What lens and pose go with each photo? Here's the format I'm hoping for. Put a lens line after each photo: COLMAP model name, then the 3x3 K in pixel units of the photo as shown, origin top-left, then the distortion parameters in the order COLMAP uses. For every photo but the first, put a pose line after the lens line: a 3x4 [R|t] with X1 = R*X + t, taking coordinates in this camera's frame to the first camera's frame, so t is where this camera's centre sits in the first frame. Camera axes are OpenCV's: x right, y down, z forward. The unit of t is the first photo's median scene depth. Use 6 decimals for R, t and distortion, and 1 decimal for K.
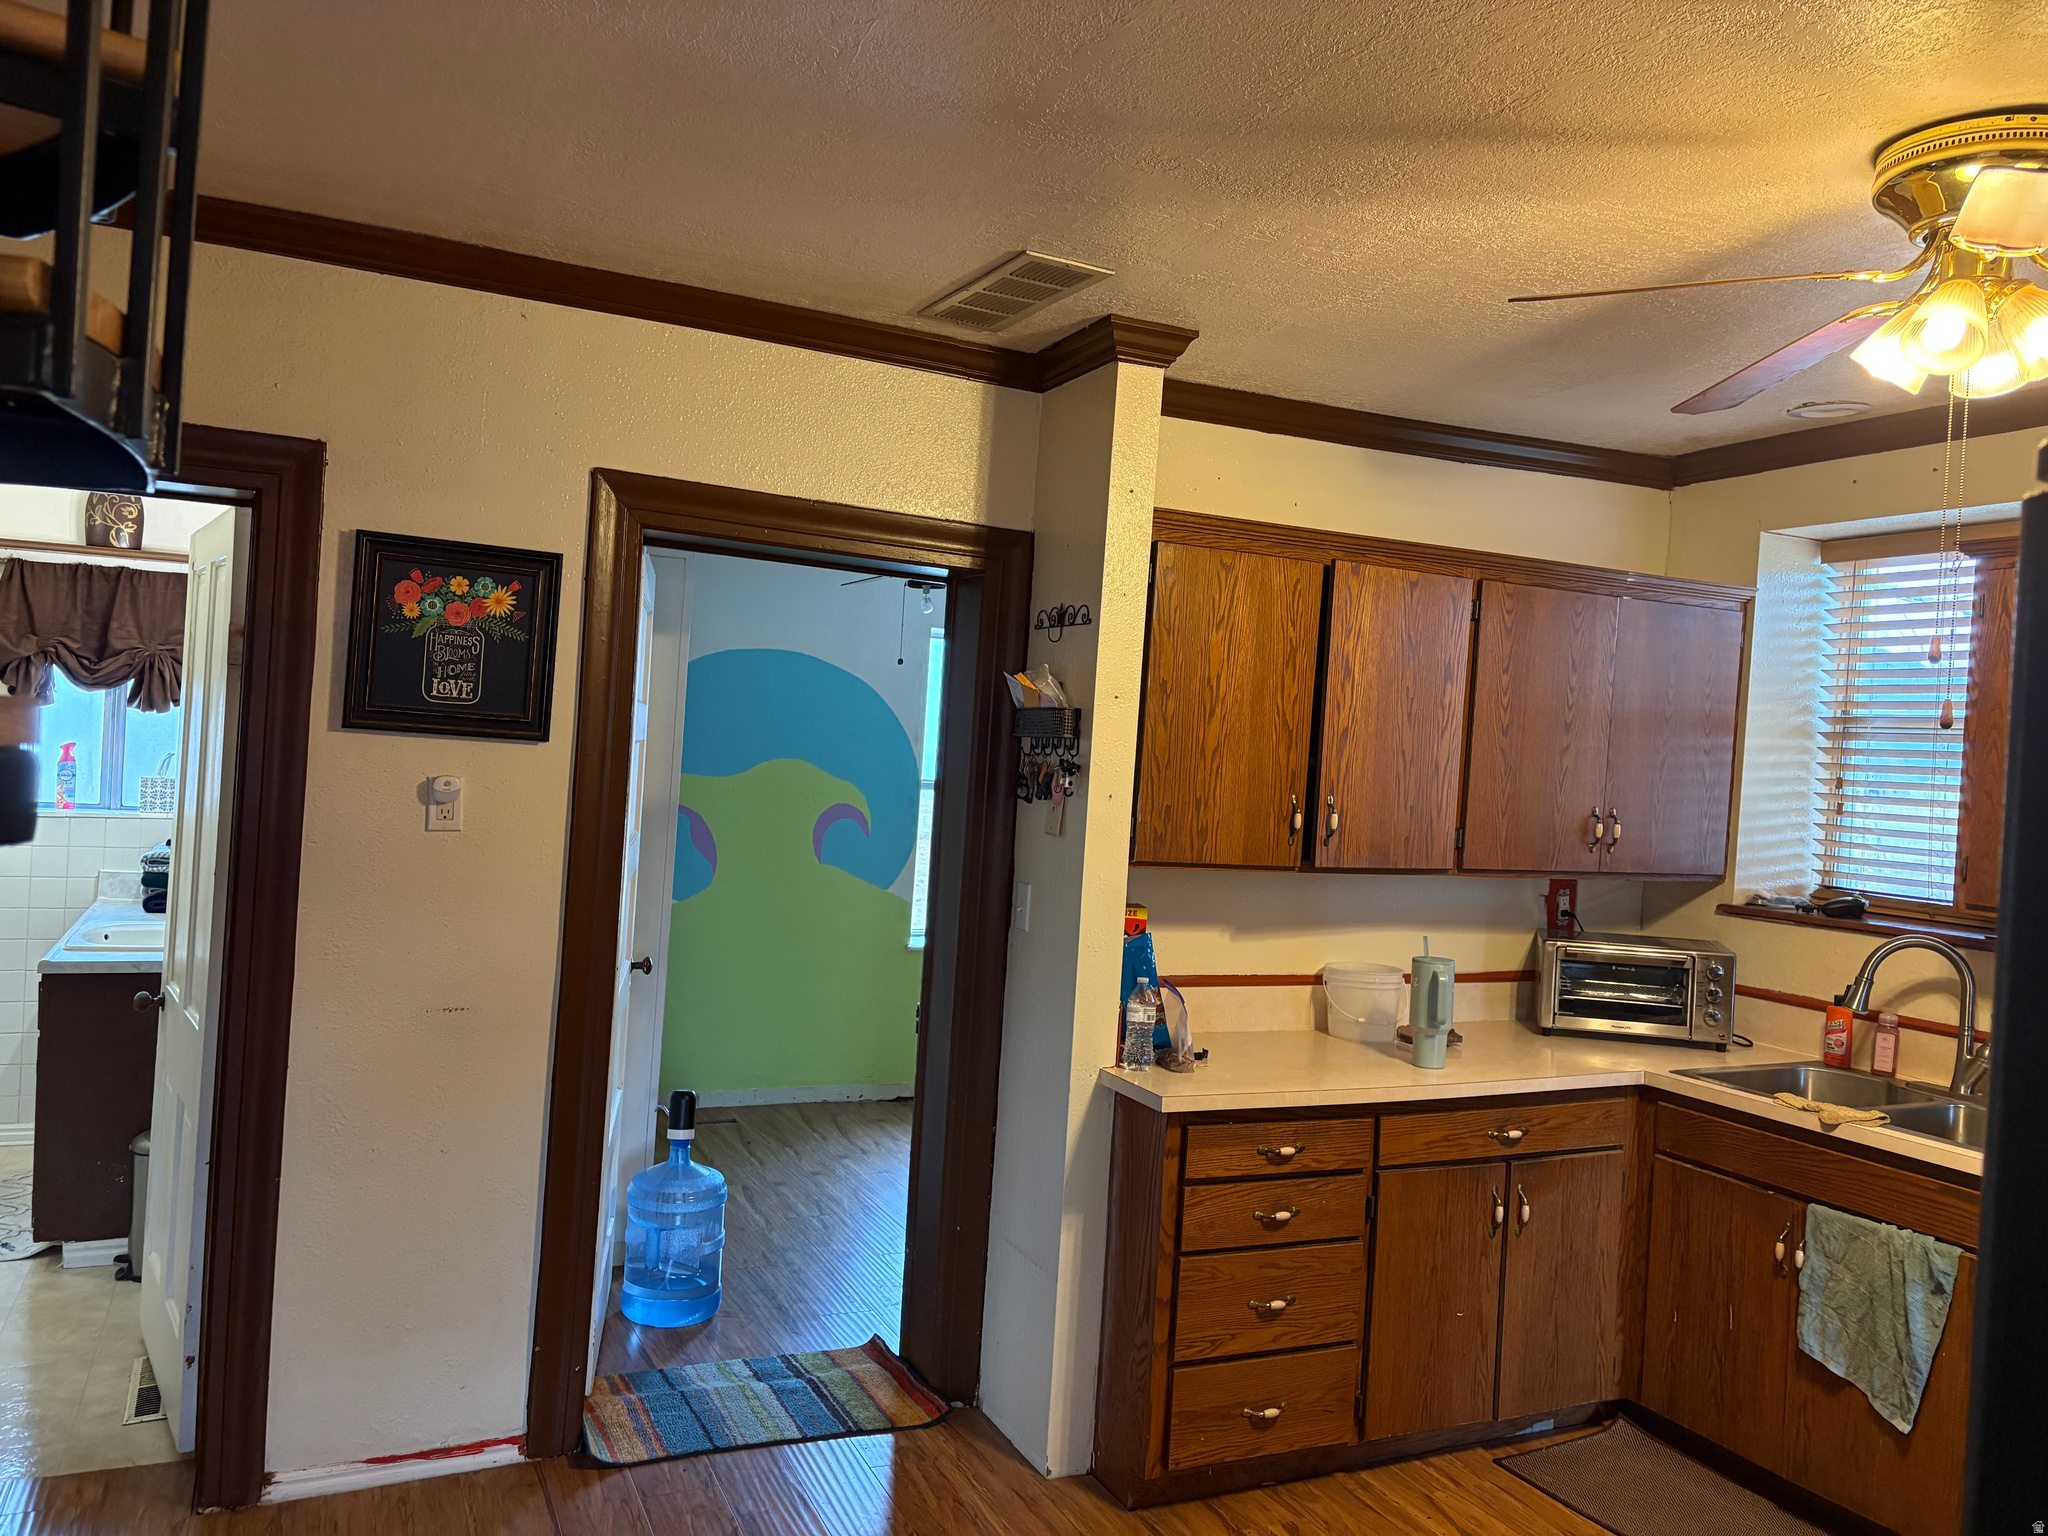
lens RADIAL K [[1536.8, 0, 1024.0], [0, 1536.8, 768.0], [0, 0, 1]] dist [0.056309, -0.062728]
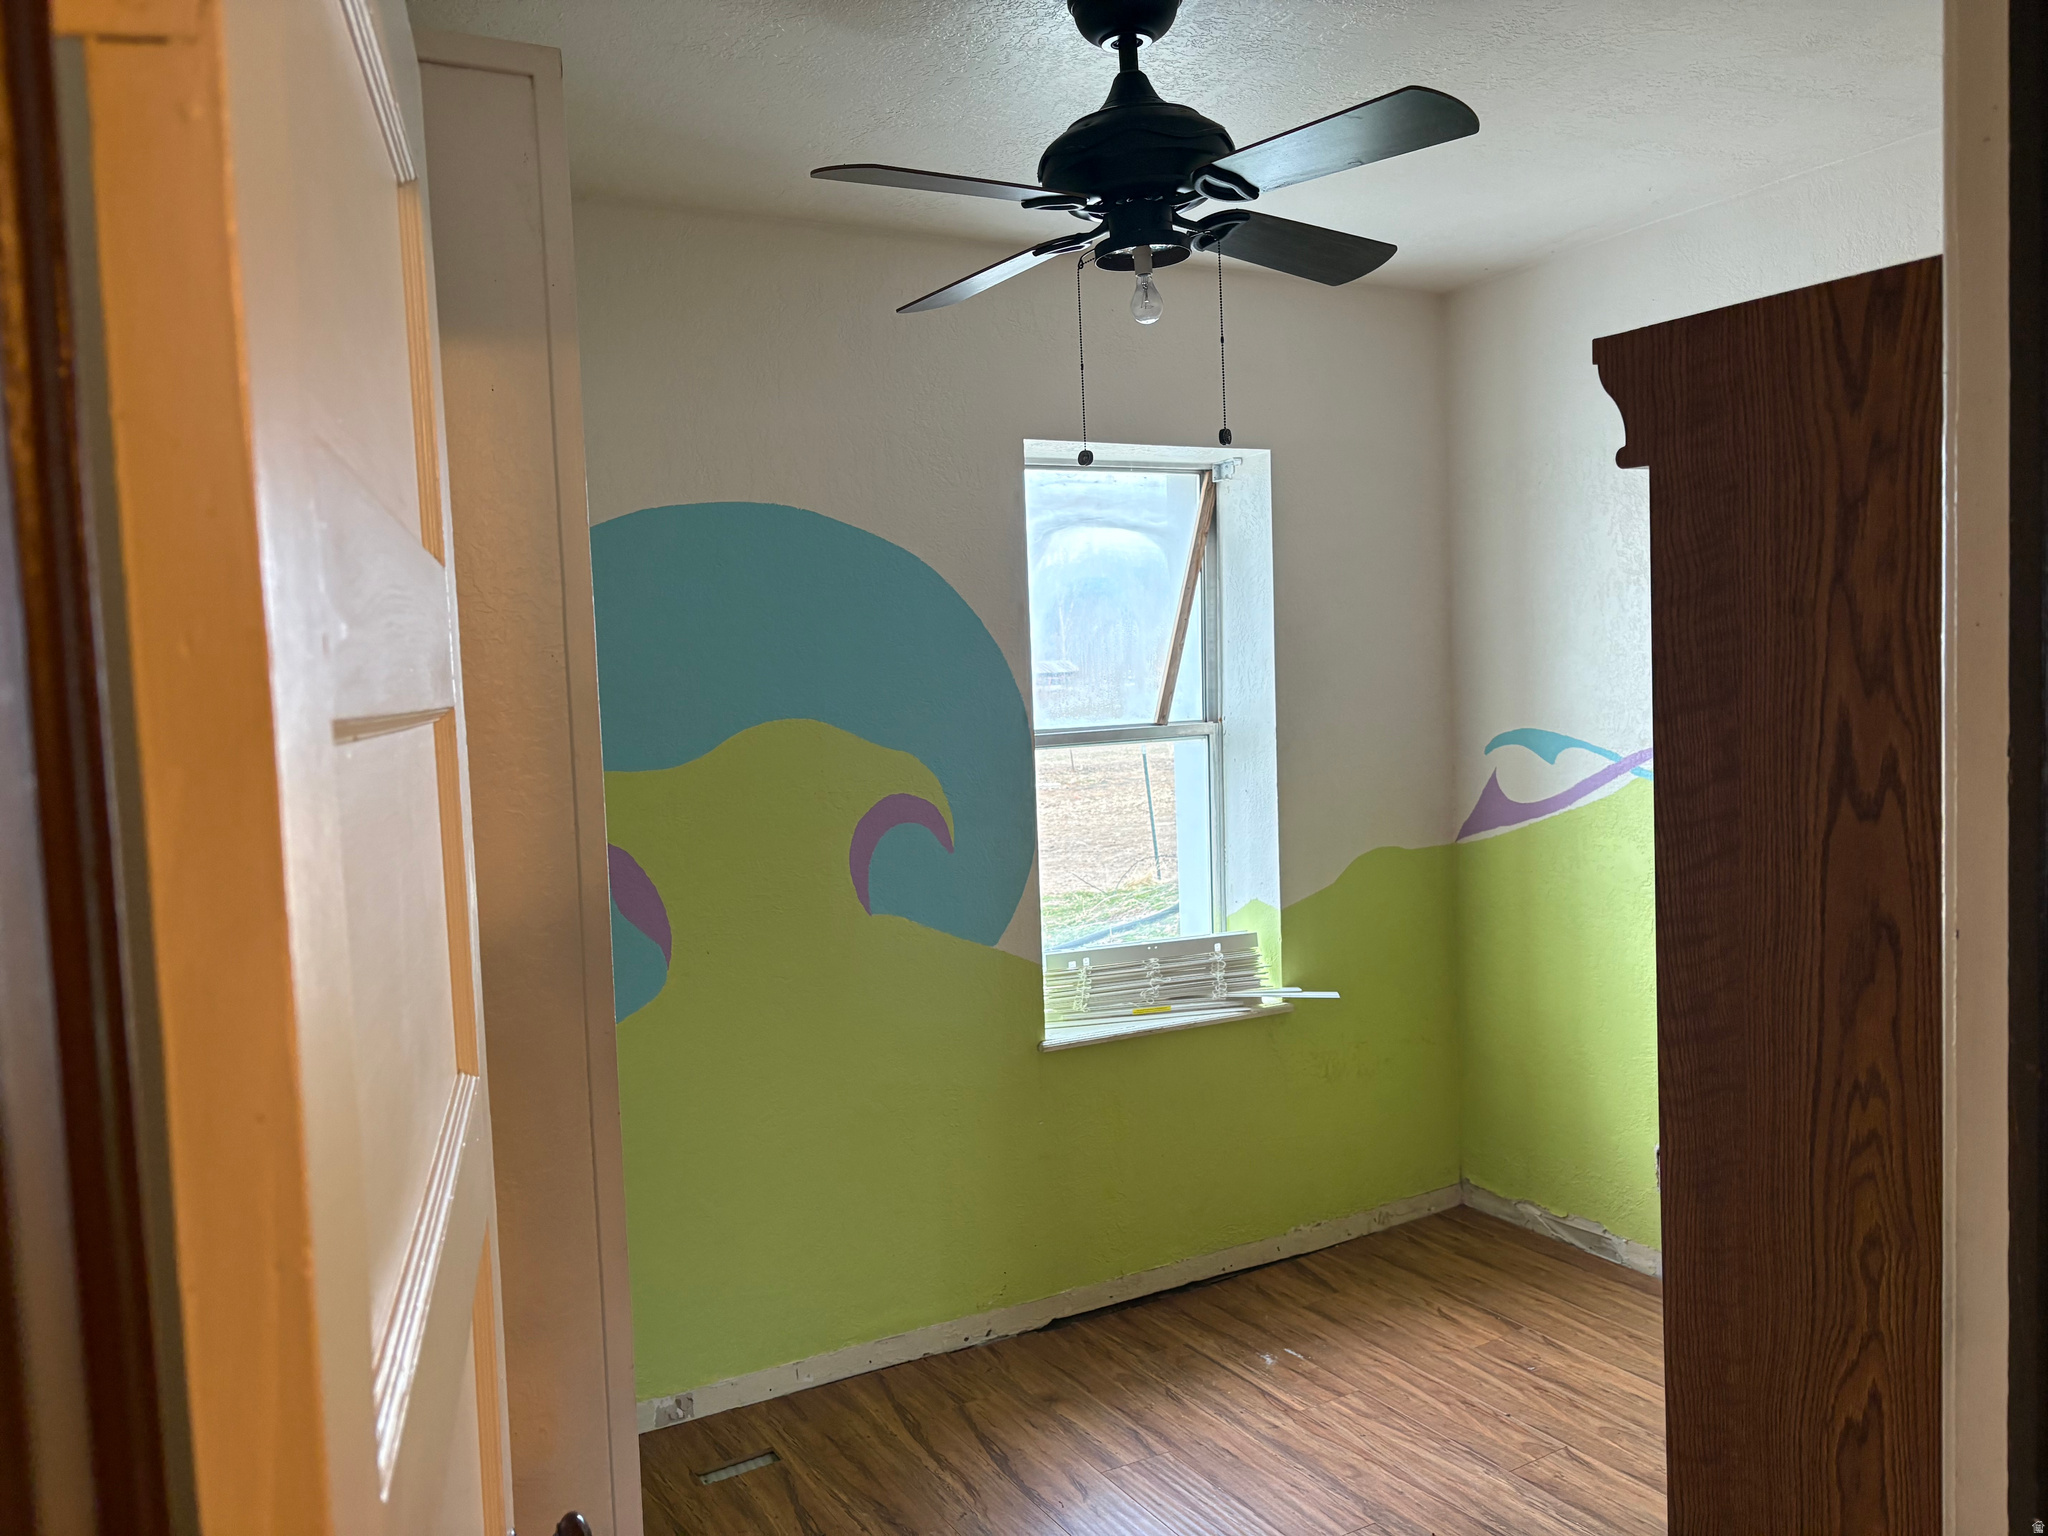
lens RADIAL K [[1536.8, 0, 1024.0], [0, 1536.8, 768.0], [0, 0, 1]] dist [0.056309, -0.062728]
pose [[0.990847, -0.113235, 0.073484, -0.115905], [0.109603, 0.992629, 0.051717, -0.007479], [-0.078799, -0.043190, 0.995954, 0.493595]]
